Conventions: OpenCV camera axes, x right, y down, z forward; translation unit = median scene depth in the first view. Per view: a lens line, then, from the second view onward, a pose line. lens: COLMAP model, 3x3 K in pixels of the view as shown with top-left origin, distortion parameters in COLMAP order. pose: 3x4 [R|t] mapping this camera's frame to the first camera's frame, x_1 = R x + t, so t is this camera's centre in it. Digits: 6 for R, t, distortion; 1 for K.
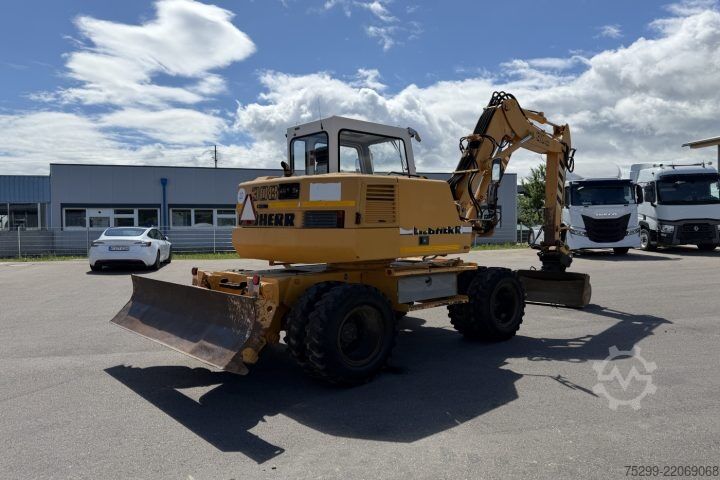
lens RADIAL K [[518.7, 0, 357.1], [0, 518.7, 274.3], [0, 0, 1]] dist [0.006013, -0.004073]
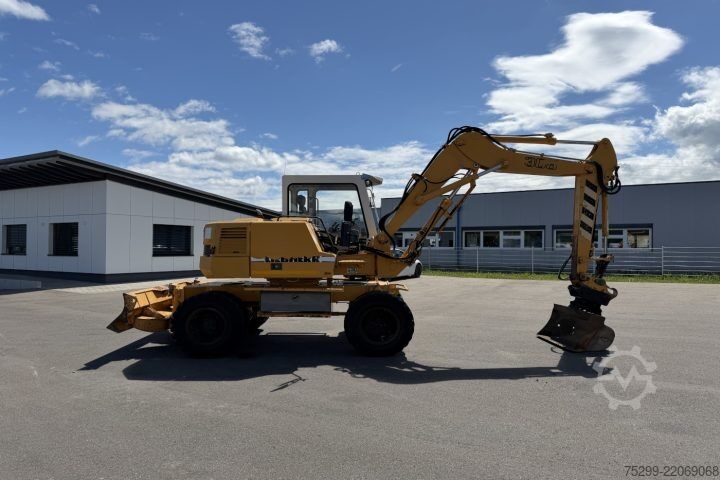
lens RADIAL K [[518.7, 0, 357.1], [0, 518.7, 274.3], [0, 0, 1]] dist [0.006013, -0.004073]
pose [[0.704387, 0.046477, -0.708293, 0.731027], [-0.069344, 0.997587, -0.003502, -0.031947], [0.706421, 0.051583, 0.705910, 0.109610]]
